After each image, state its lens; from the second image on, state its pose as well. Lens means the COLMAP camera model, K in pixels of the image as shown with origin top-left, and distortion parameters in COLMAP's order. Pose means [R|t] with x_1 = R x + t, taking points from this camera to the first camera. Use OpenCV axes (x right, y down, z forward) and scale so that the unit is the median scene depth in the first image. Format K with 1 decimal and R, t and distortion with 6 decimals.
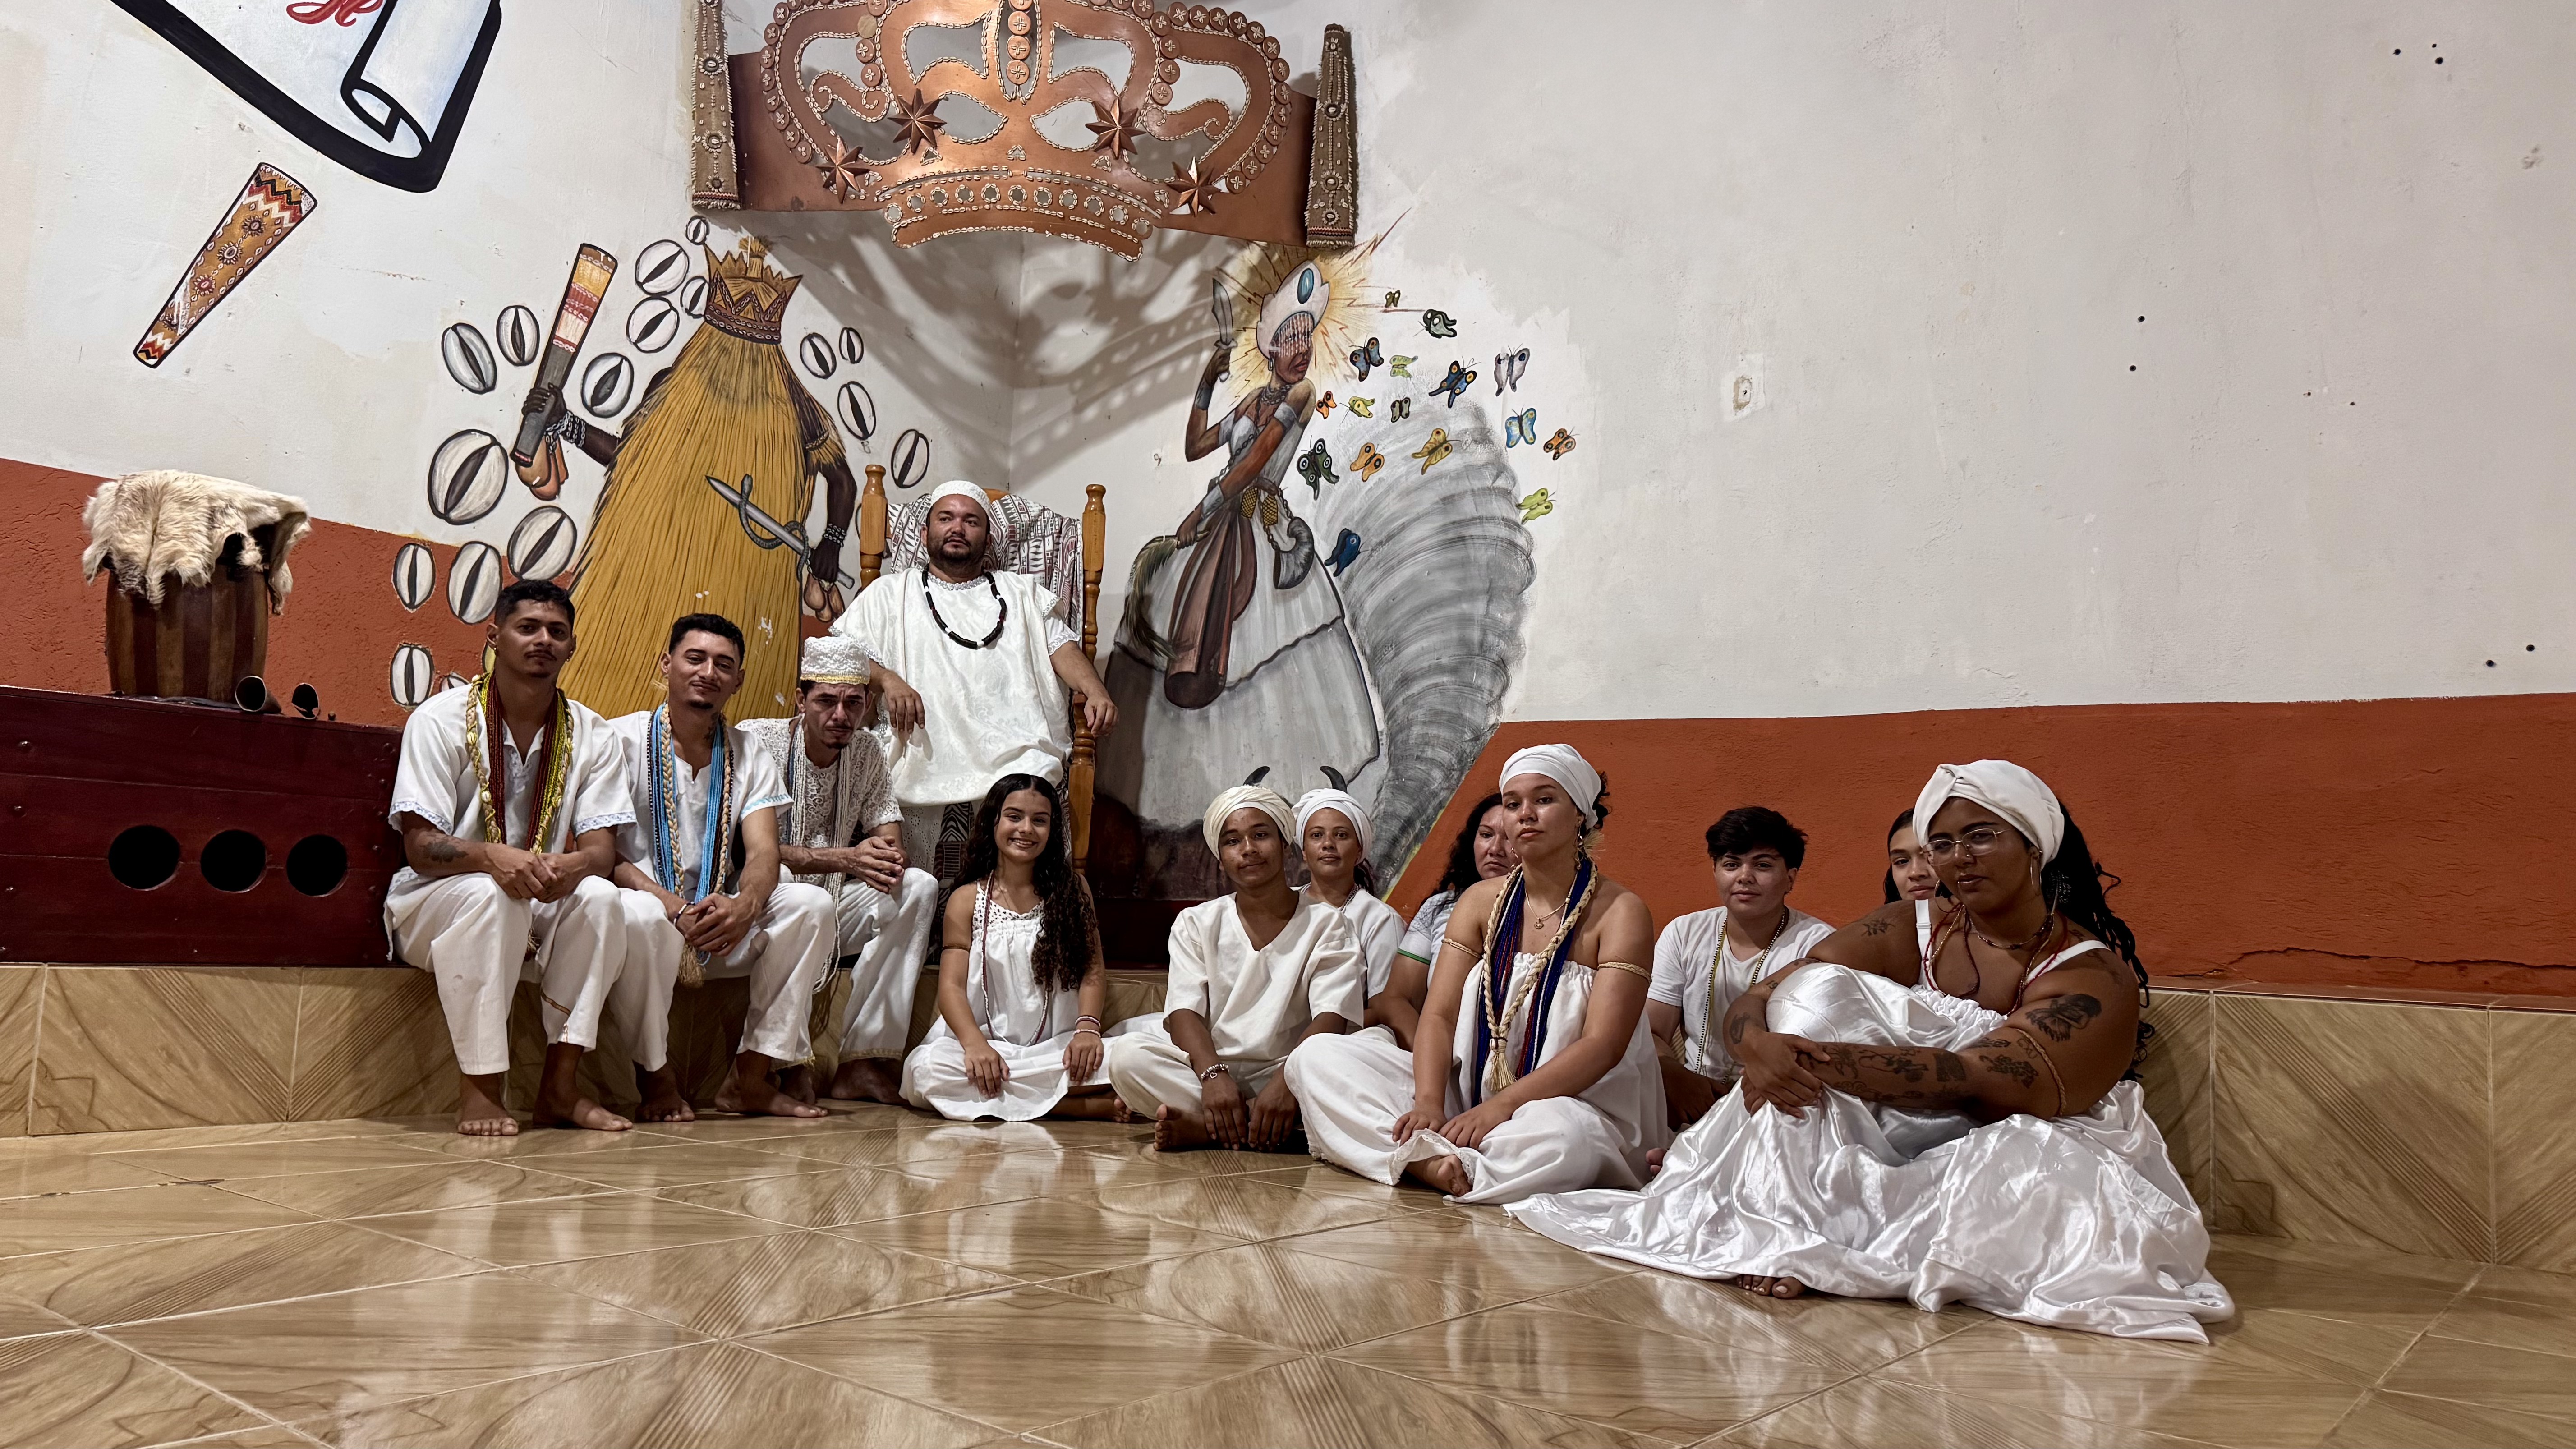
lens RADIAL K [[1773.9, 0, 1299.7], [0, 1773.9, 721.2], [0, 0, 1]] dist [0.194962, -0.381075]
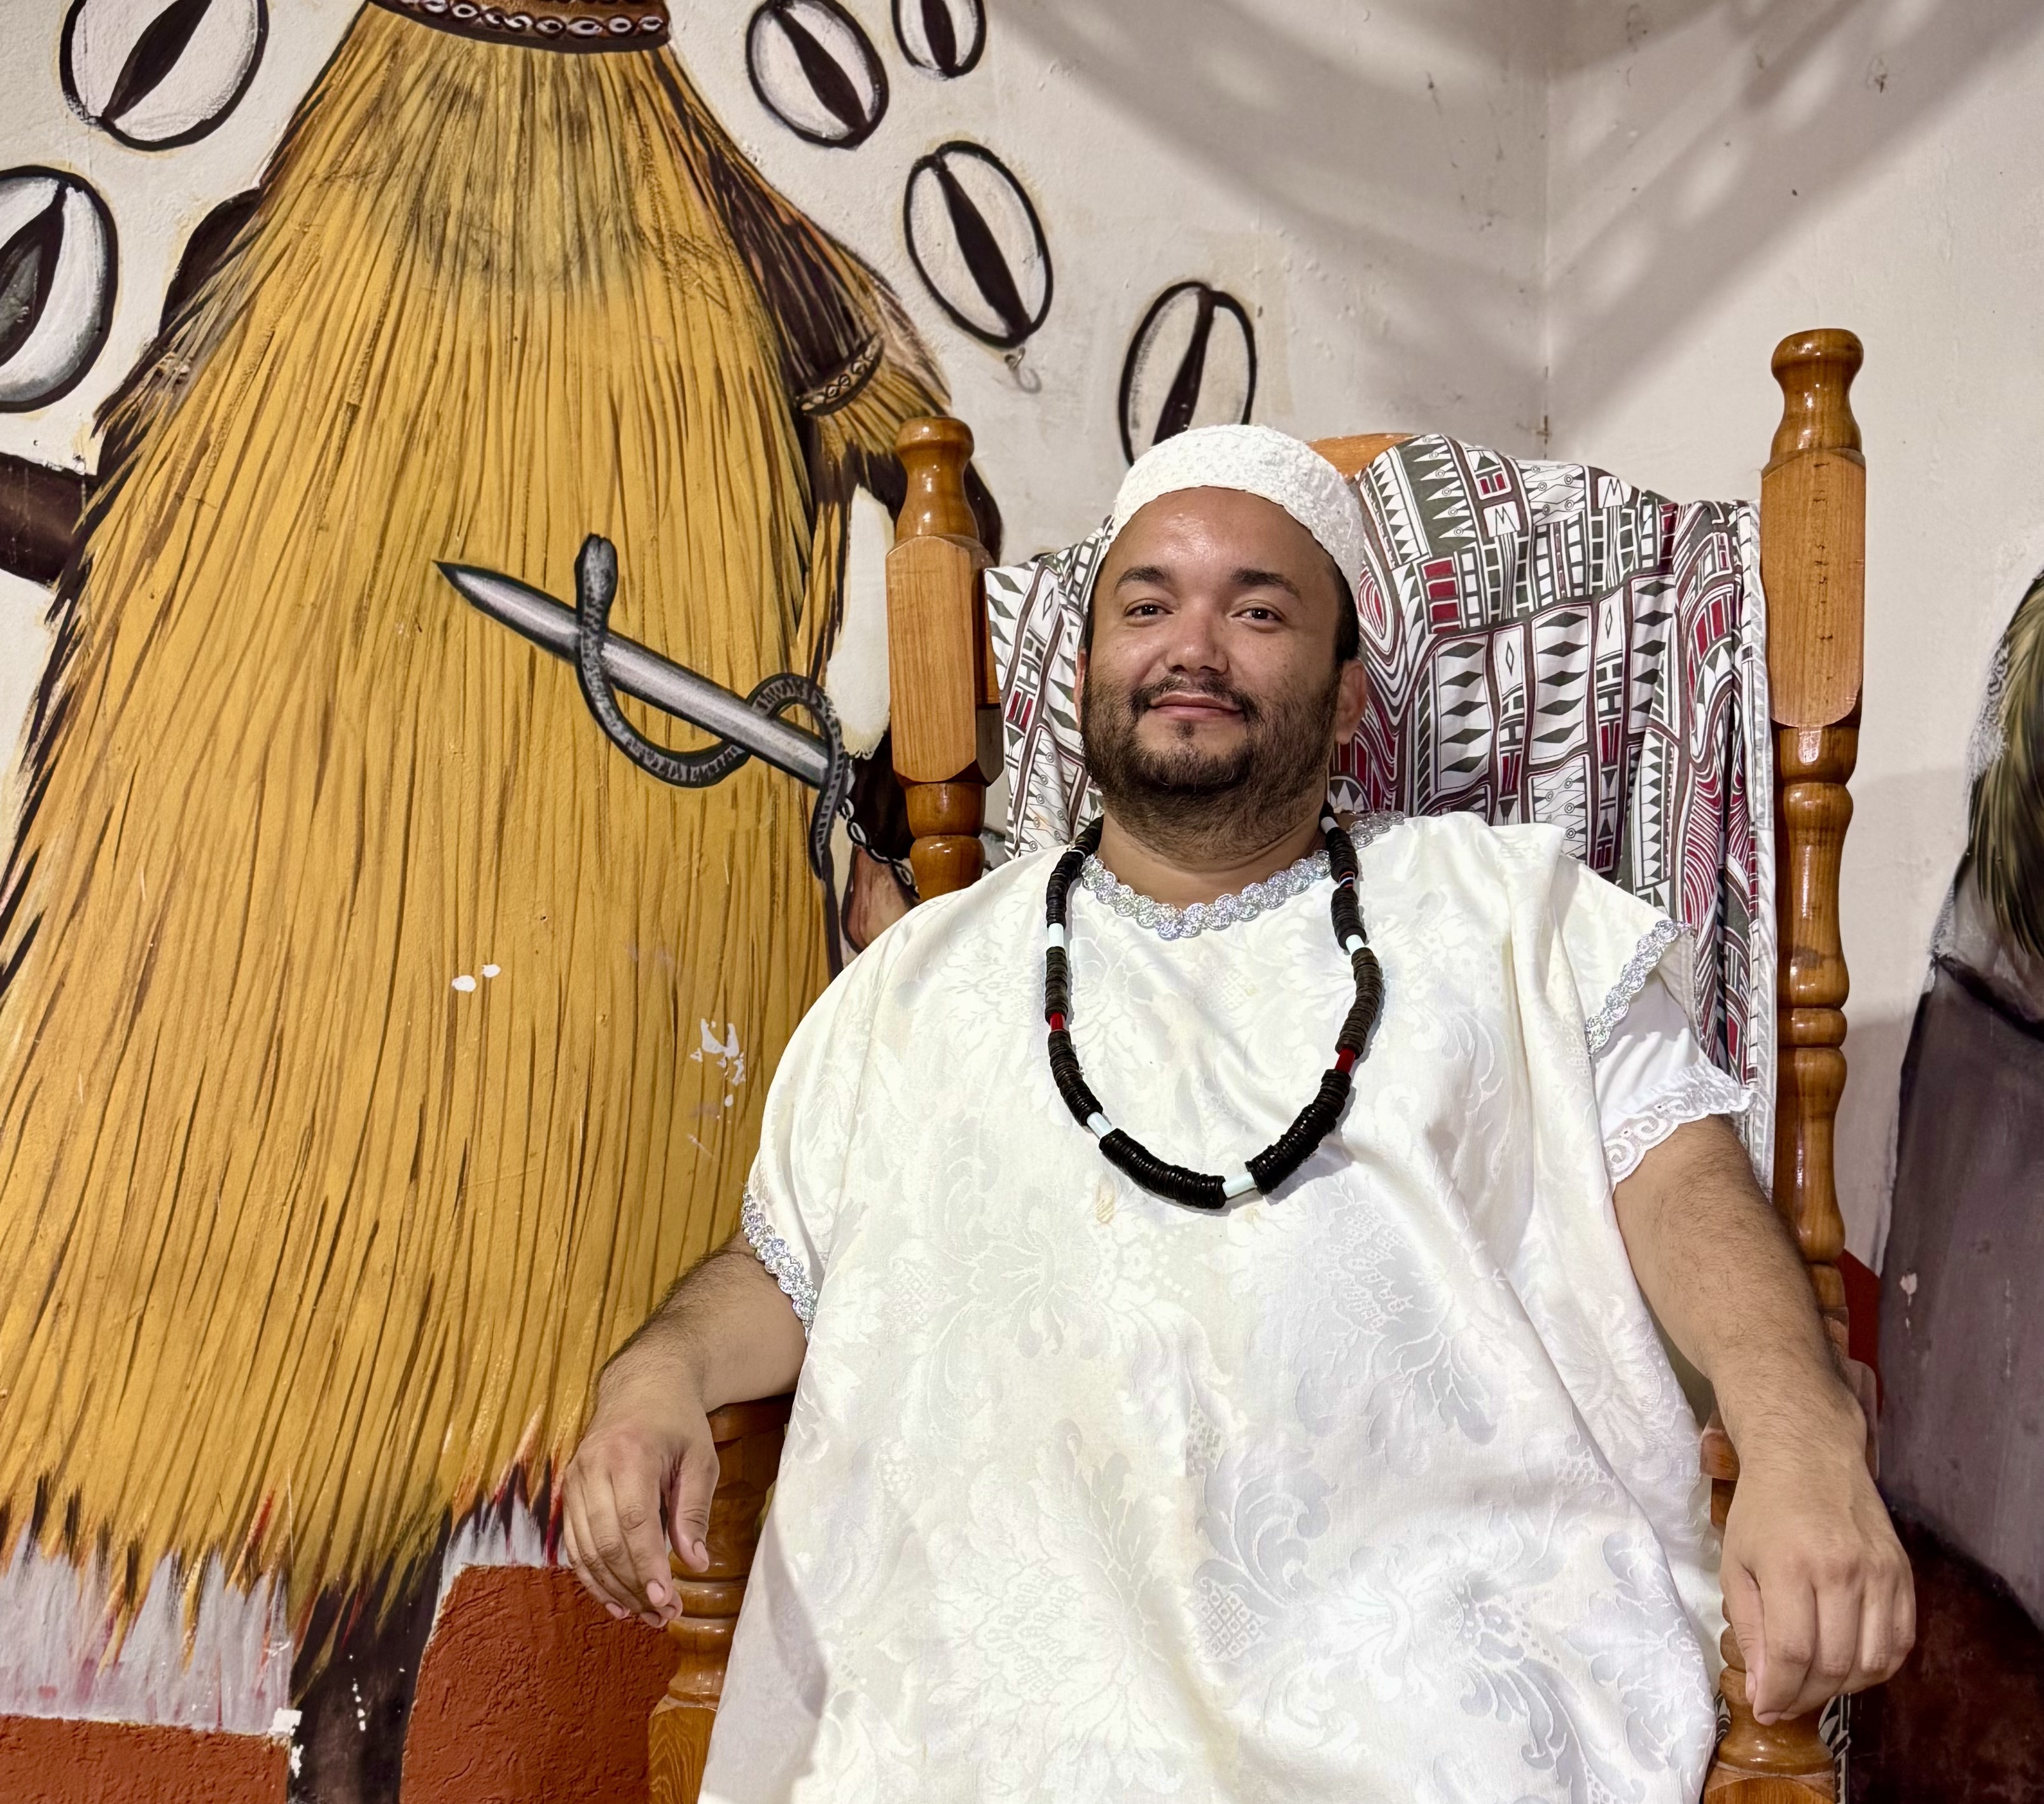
lens RADIAL K [[2476.1, 0, 1025.6], [0, 2476.1, 1314.2], [0, 0, 1]] dist [0.201166, -0.447358]
pose [[0.894641, -0.014850, -0.446538, -0.064413], [0.095956, 0.982511, 0.159573, -0.073432], [0.436359, -0.185609, 0.880420, 0.667563]]
